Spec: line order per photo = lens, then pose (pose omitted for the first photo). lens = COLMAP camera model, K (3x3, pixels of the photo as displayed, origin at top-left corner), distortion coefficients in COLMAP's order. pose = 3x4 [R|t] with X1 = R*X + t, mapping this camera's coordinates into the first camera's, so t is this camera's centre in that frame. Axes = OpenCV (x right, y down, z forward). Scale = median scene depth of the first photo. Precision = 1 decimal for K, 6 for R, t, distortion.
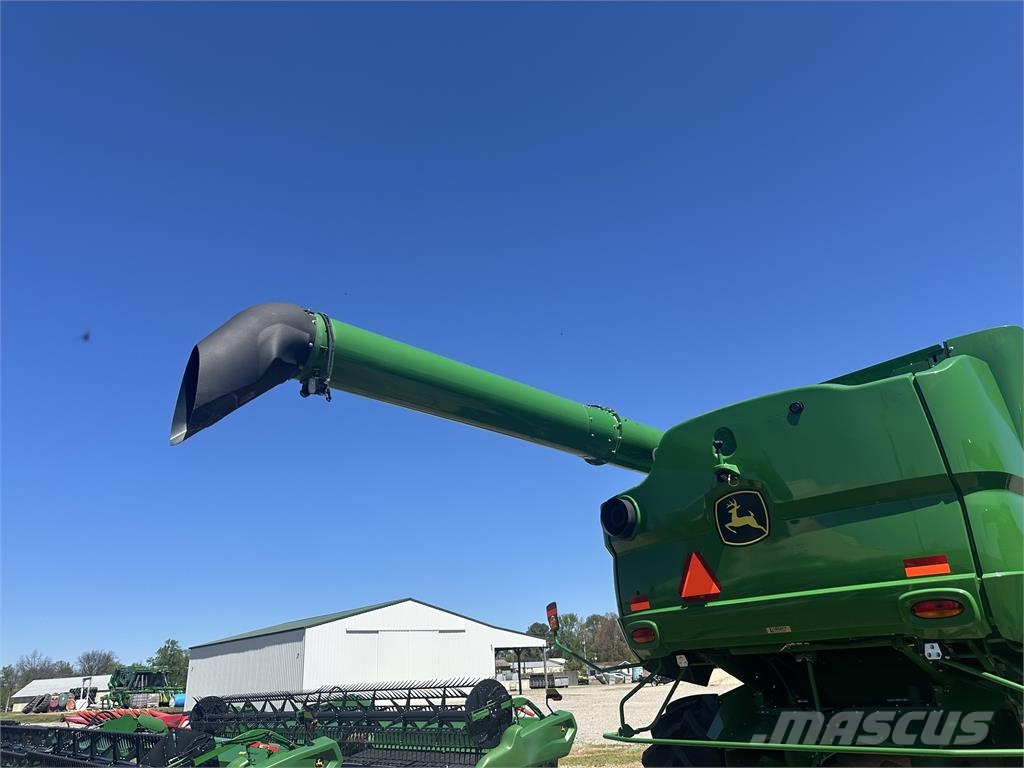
lens RADIAL K [[722.7, 0, 505.0], [0, 722.7, 383.4], [0, 0, 1]] dist [0.031738, -0.035060]
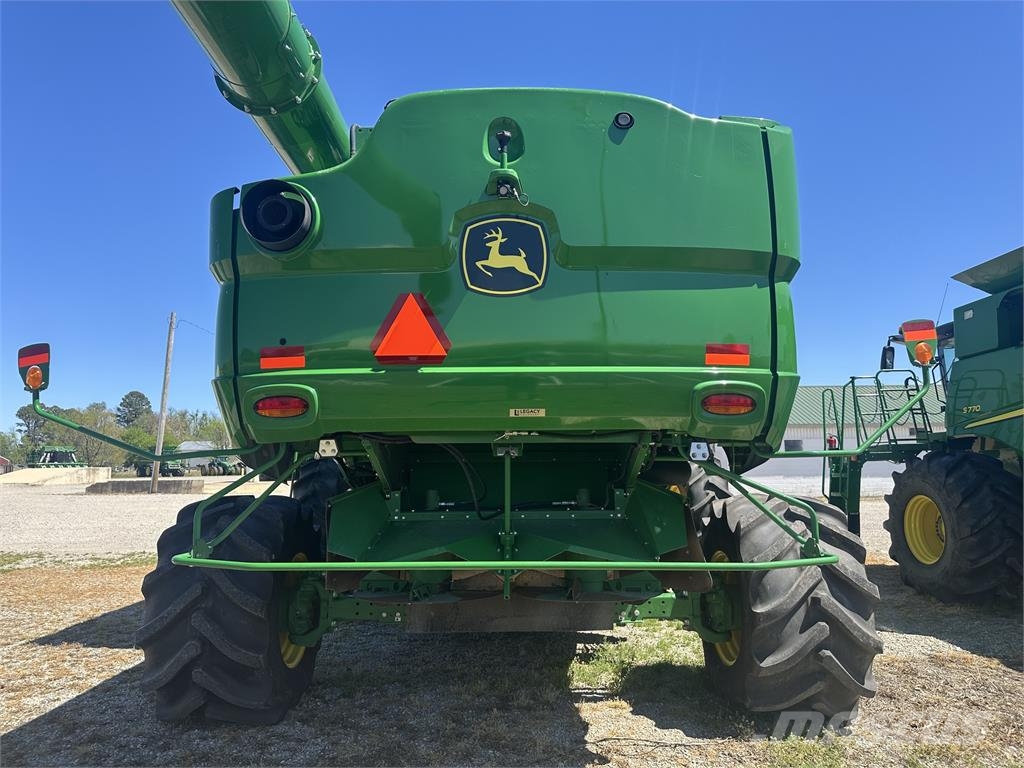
lens RADIAL K [[722.8, 0, 511.8], [0, 722.8, 389.9], [0, 0, 1]] dist [0.087989, -0.107736]
pose [[0.668434, 0.118528, 0.734266, -0.154800], [-0.305298, 0.943944, 0.125551, 0.214018], [-0.678225, -0.308092, 0.667151, 0.495950]]
